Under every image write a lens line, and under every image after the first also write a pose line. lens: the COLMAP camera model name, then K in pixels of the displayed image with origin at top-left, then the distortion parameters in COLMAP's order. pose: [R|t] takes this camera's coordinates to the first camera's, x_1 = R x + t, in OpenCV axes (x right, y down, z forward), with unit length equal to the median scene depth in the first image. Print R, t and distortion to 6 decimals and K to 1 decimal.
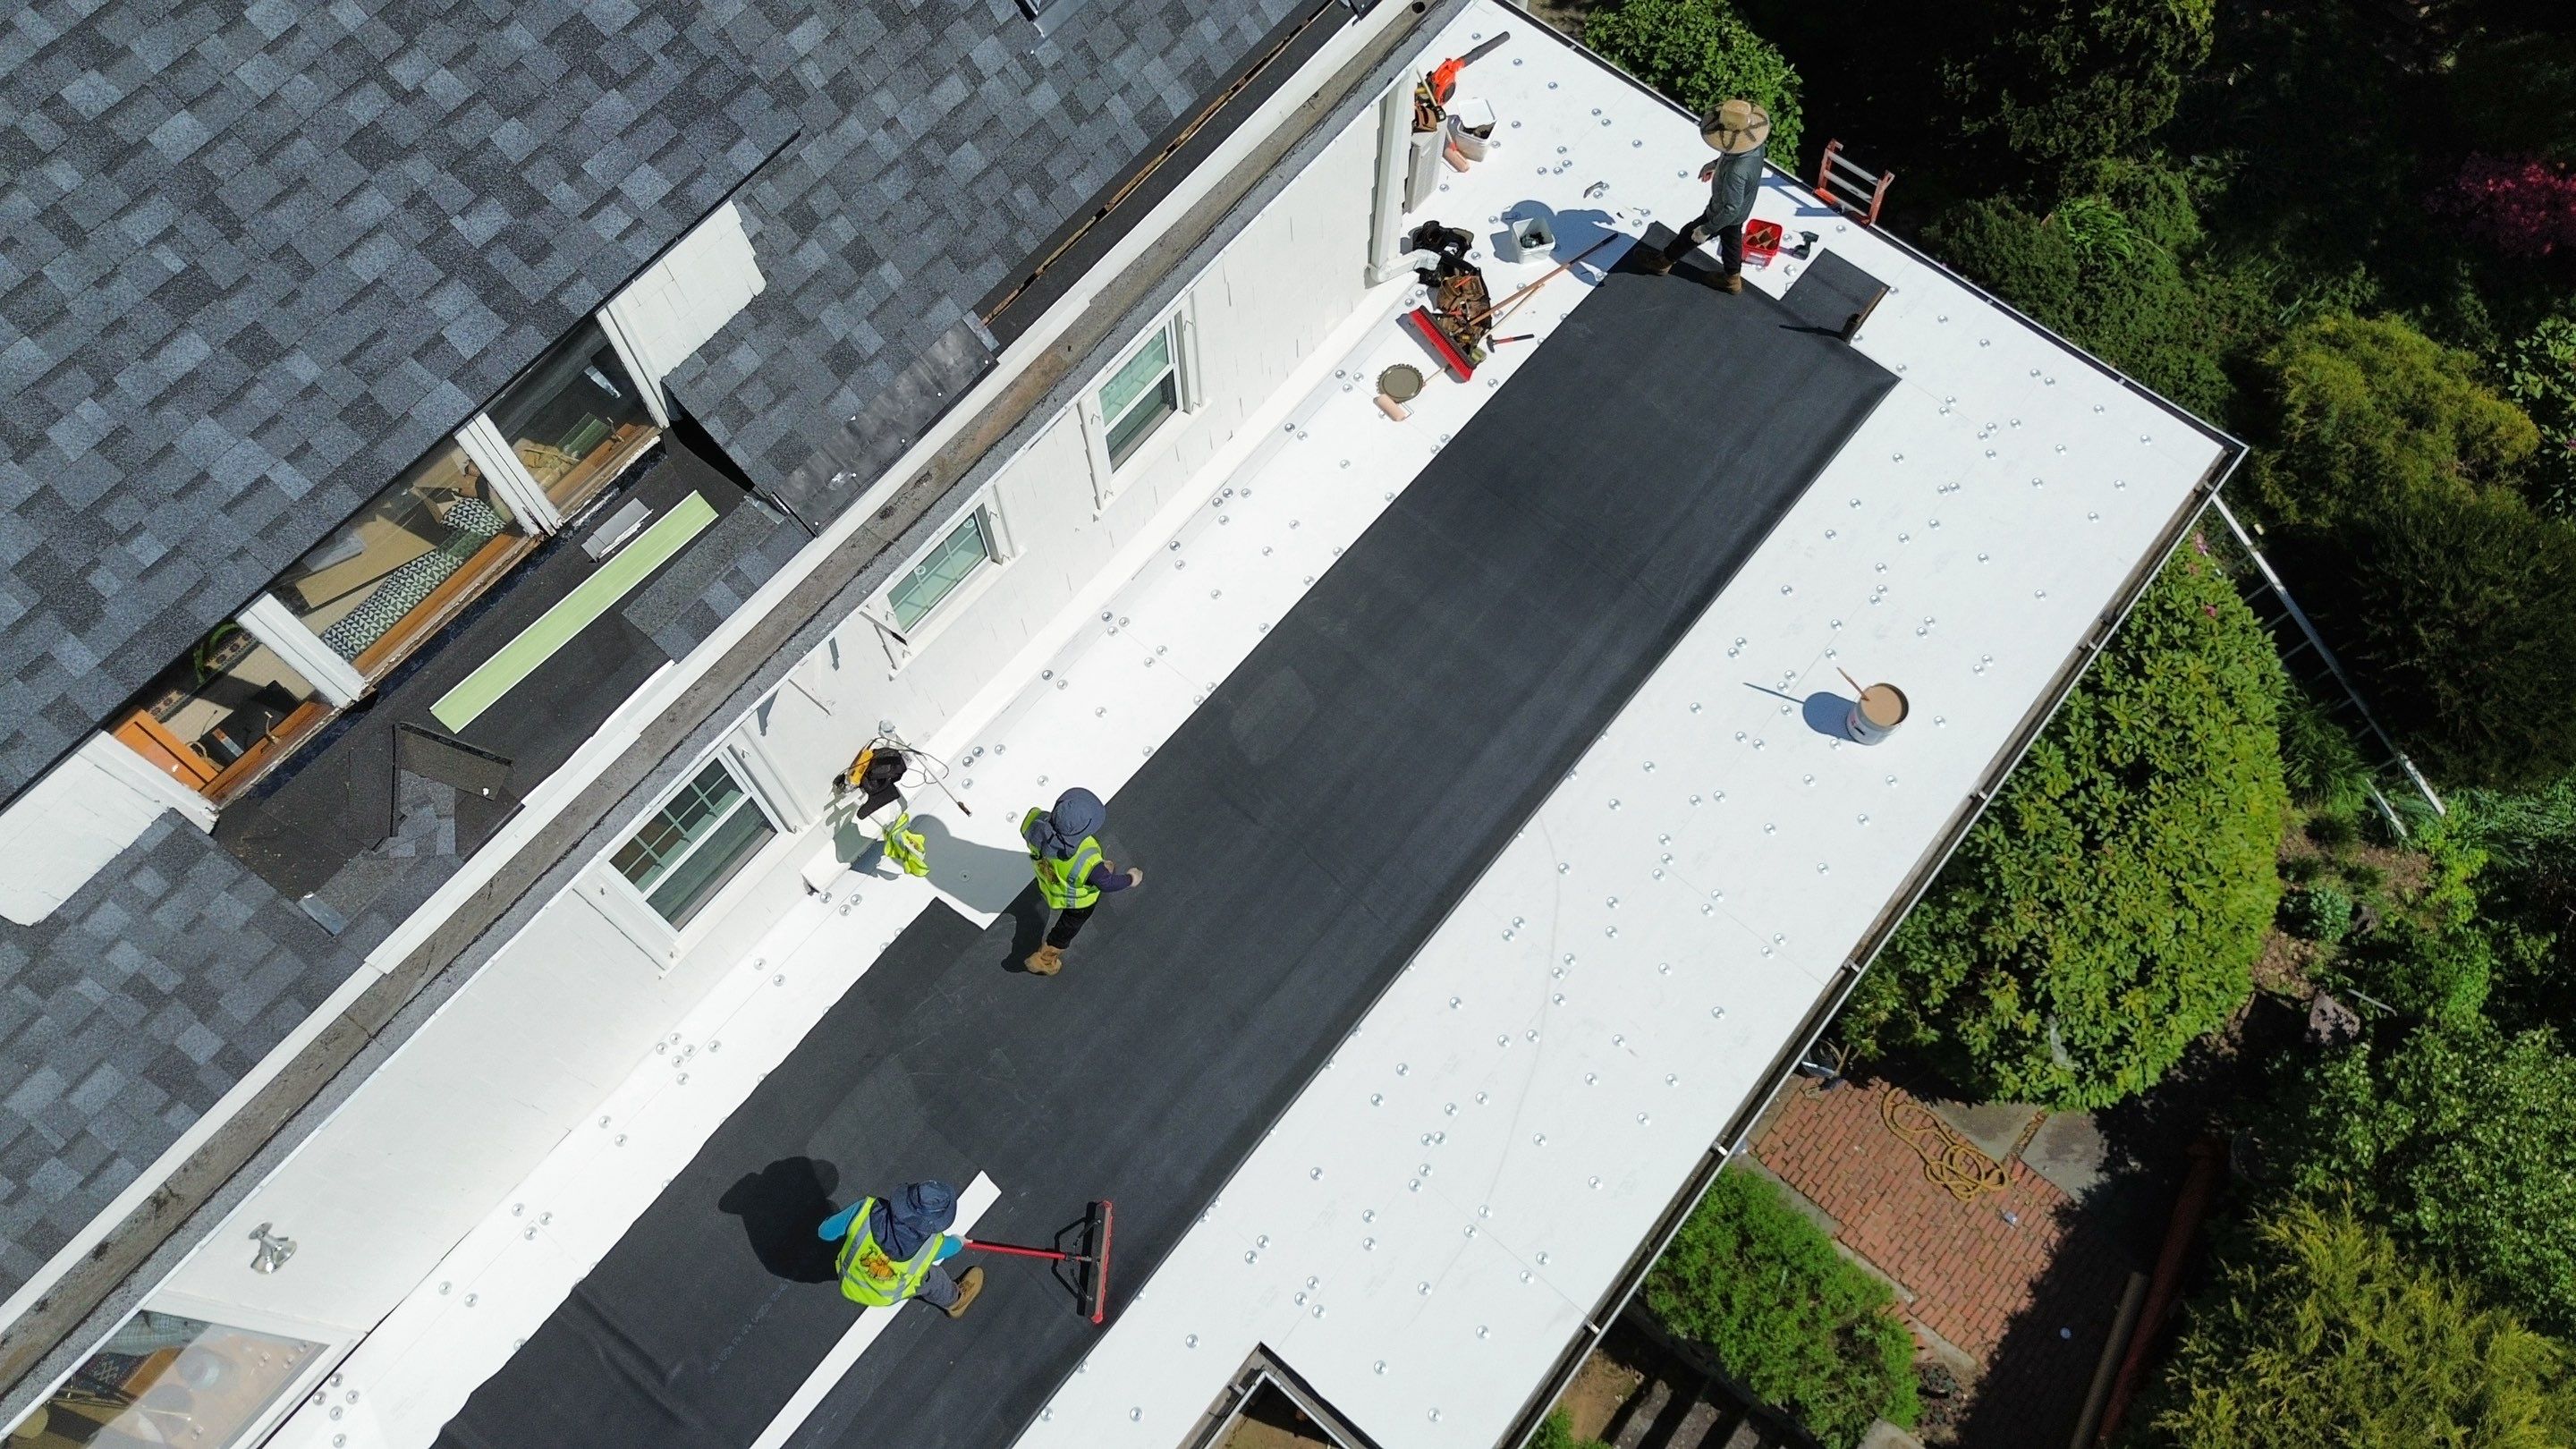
lens RADIAL K [[1836.4, 0, 1308.0], [0, 1836.4, 703.5], [0, 0, 1]] dist [0.062959, -0.064280]
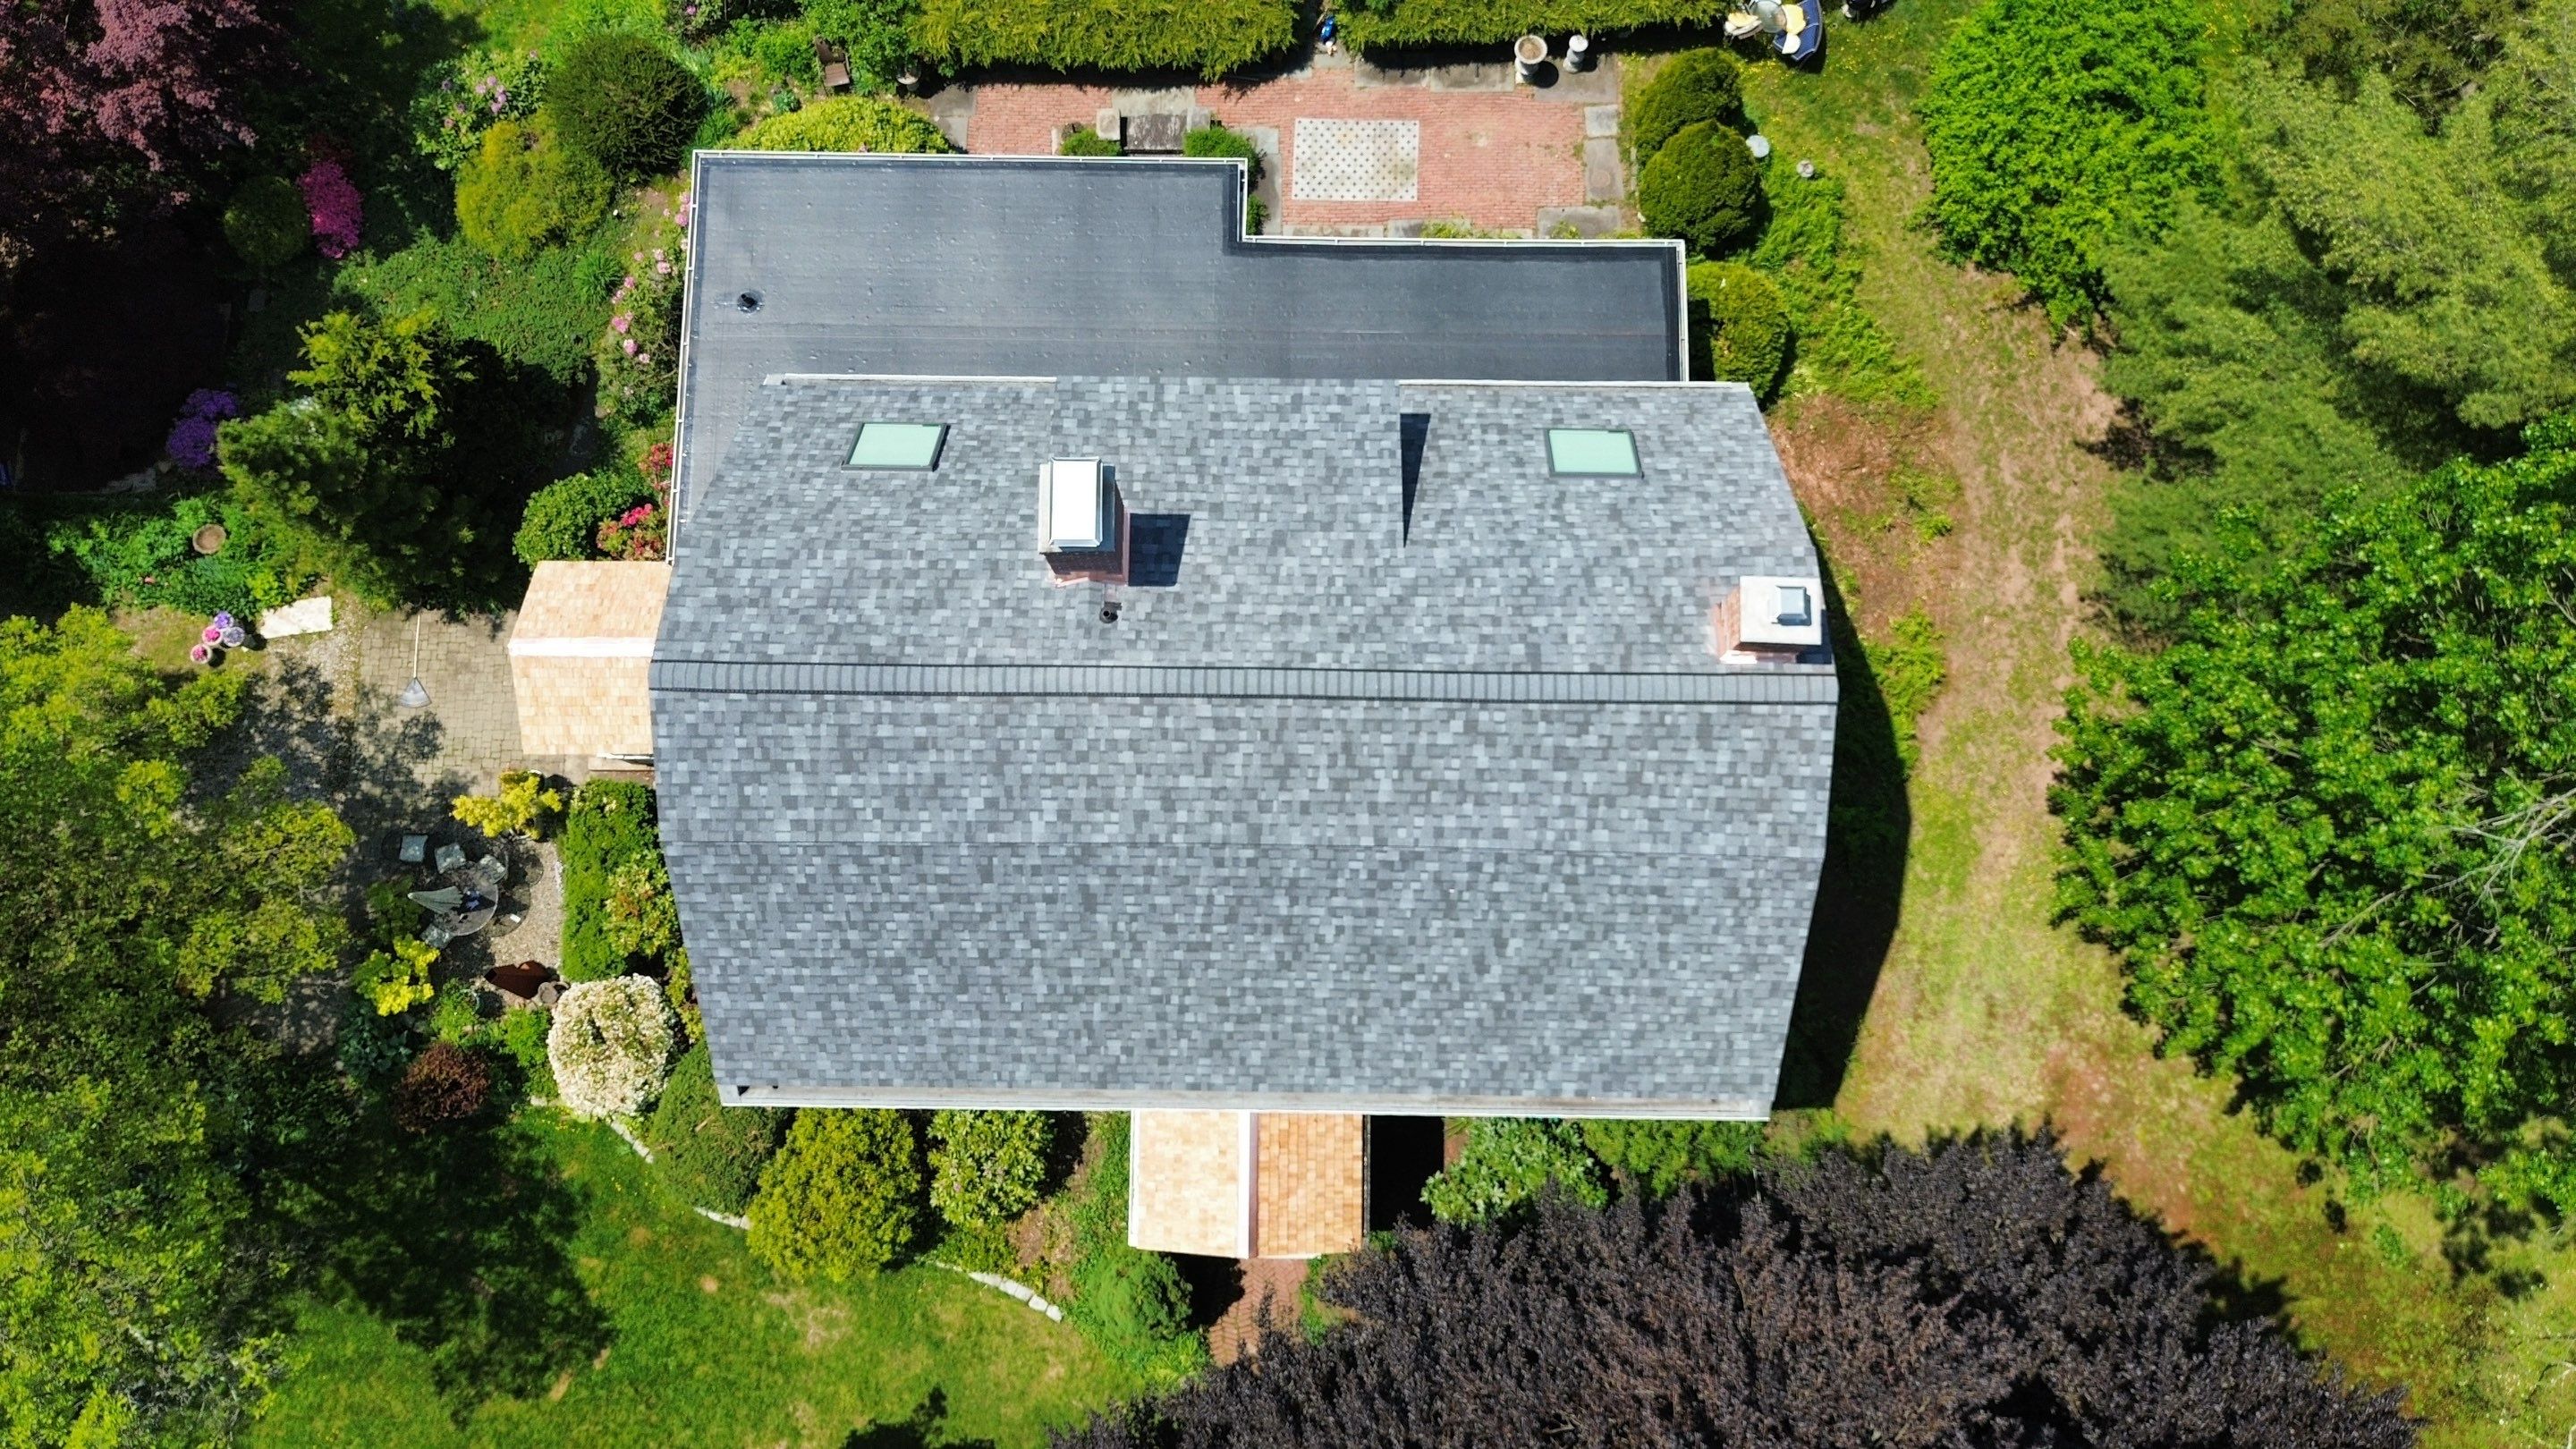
lens RADIAL K [[1836.4, 0, 1299.6], [0, 1836.4, 713.0], [0, 0, 1]] dist [0.062959, -0.064280]
pose [[-0.626214, -0.770733, 0.117588, -1.416212], [0.715354, -0.508023, 0.479772, -1.917878], [-0.310039, 0.384557, 0.869478, -1.770763]]
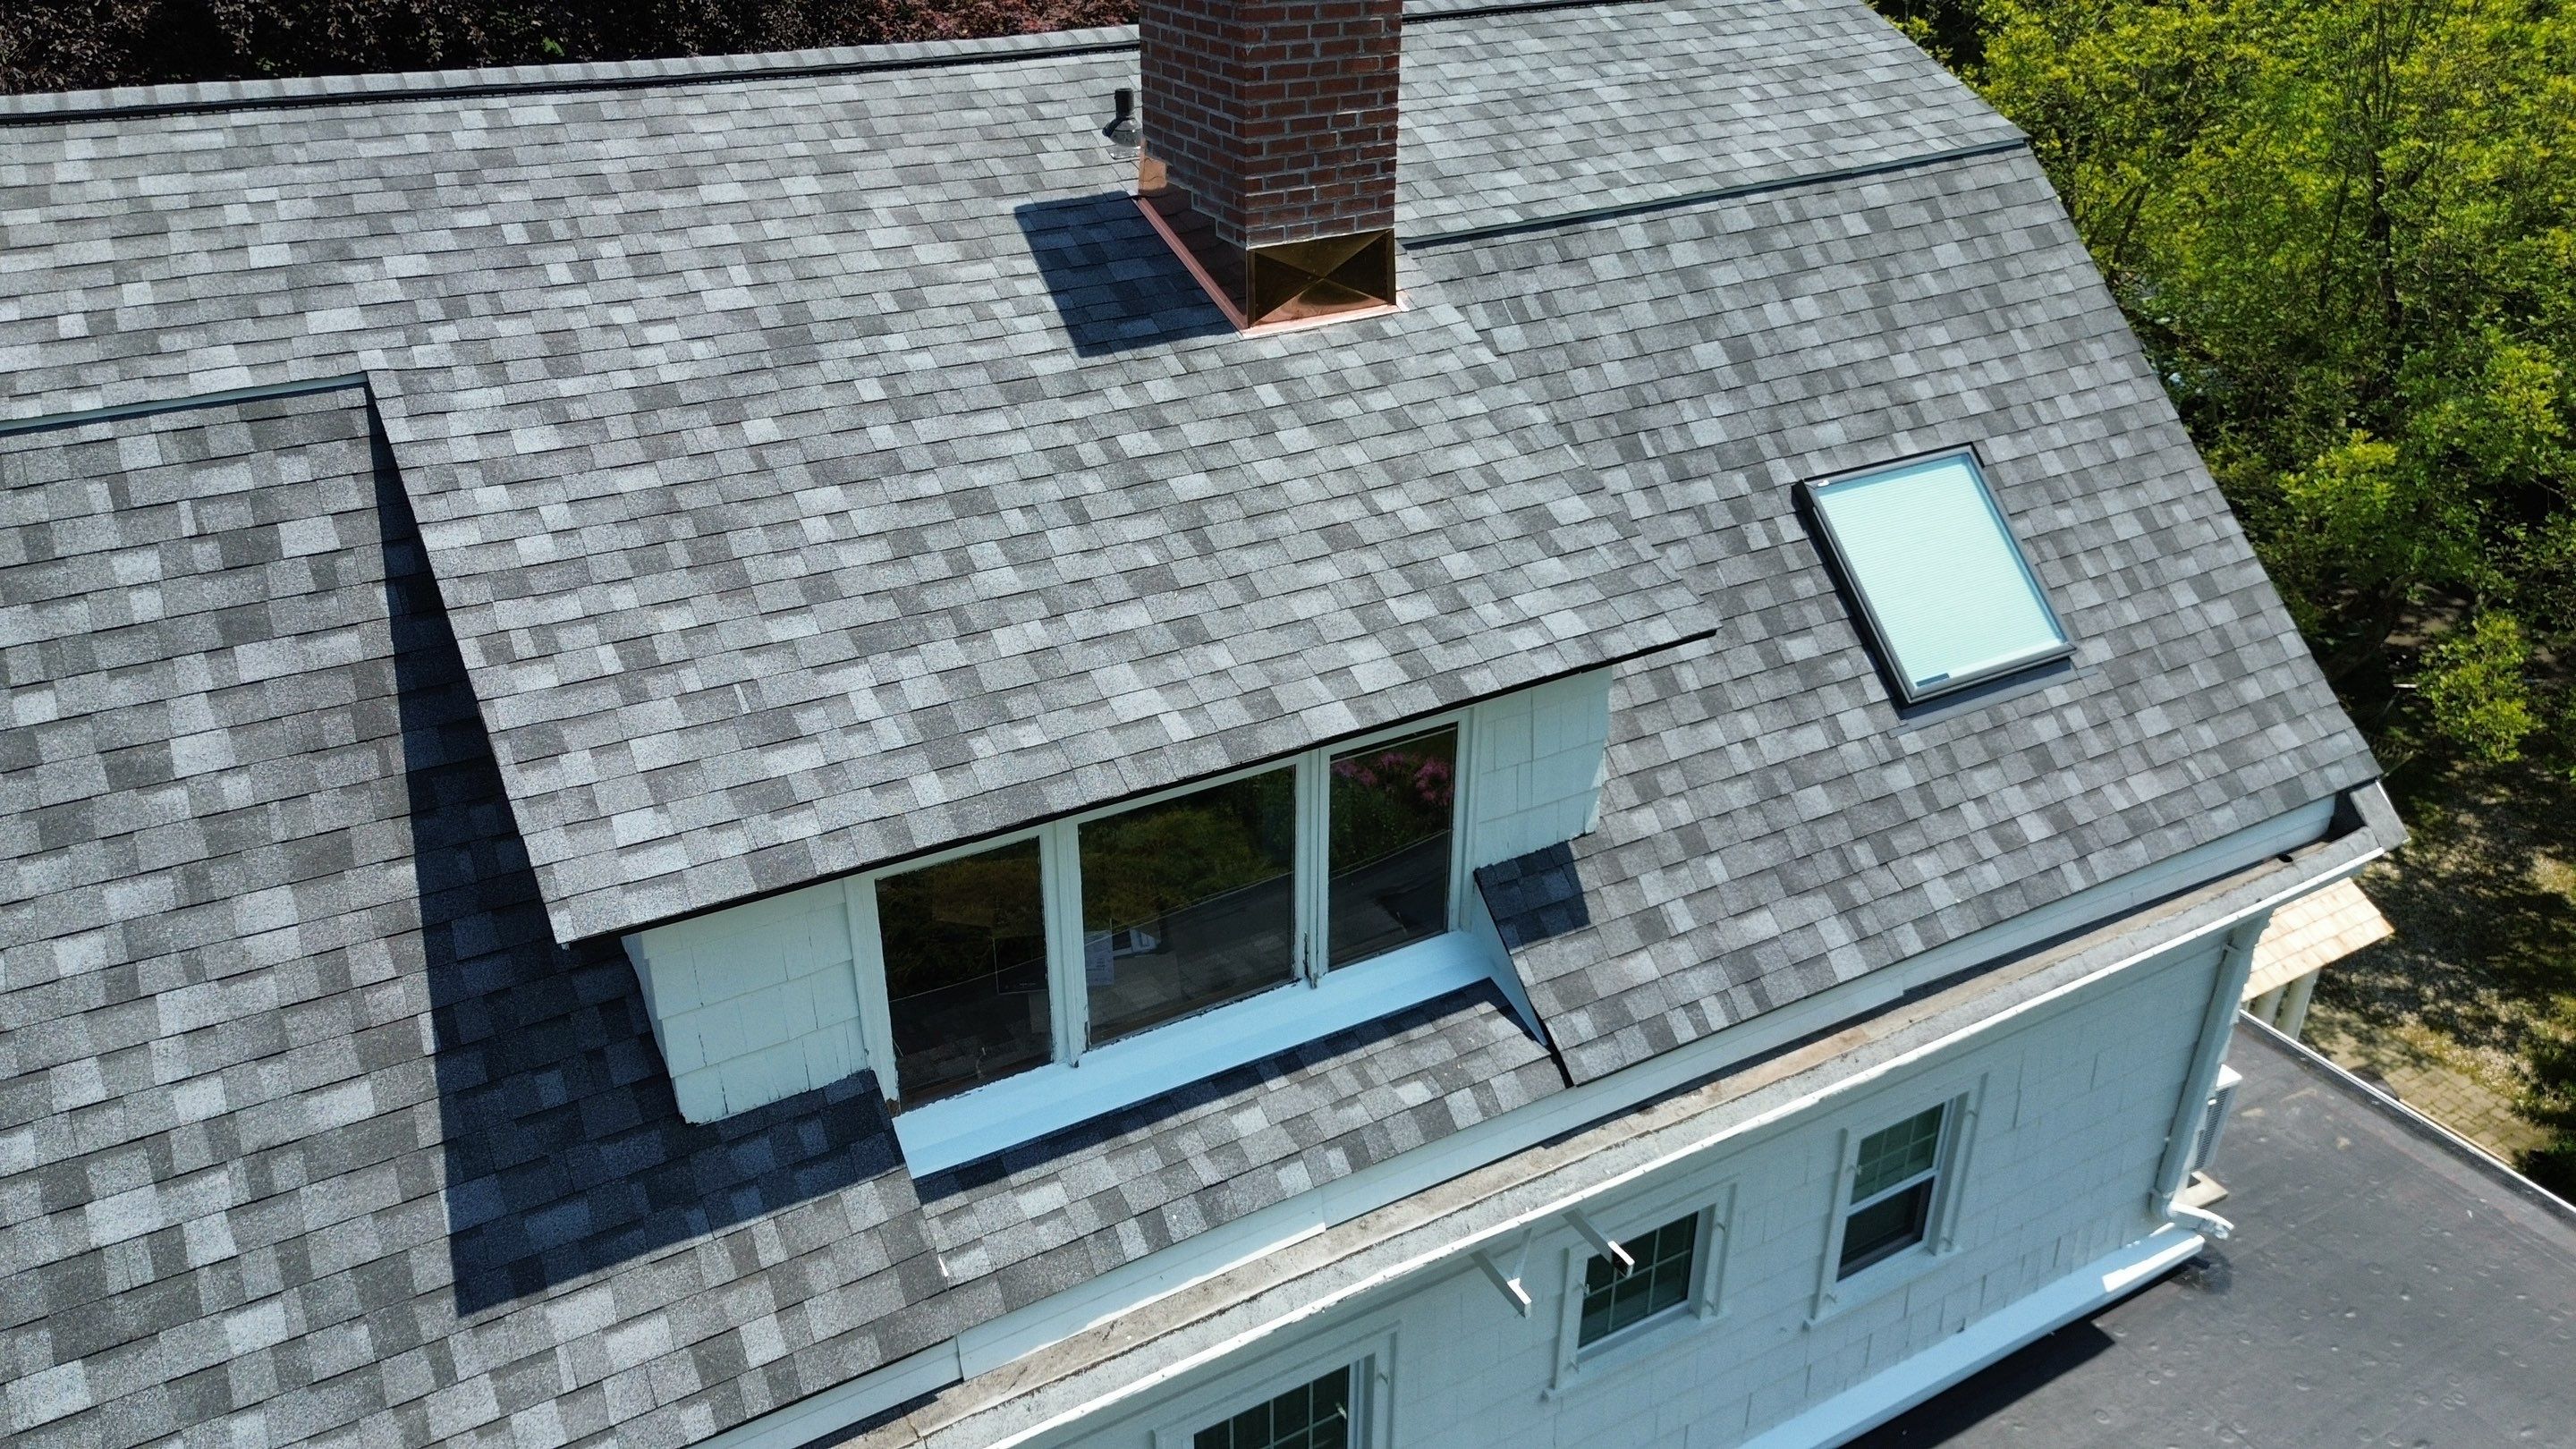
lens RADIAL K [[1836.4, 0, 1286.2], [0, 1836.4, 731.8], [0, 0, 1]] dist [0.062959, -0.064280]
pose [[0.934081, 0.158514, -0.319946, -0.169579], [-0.324490, 0.750750, -0.575396, 0.387653], [0.148991, 0.641286, 0.752698, 0.262546]]
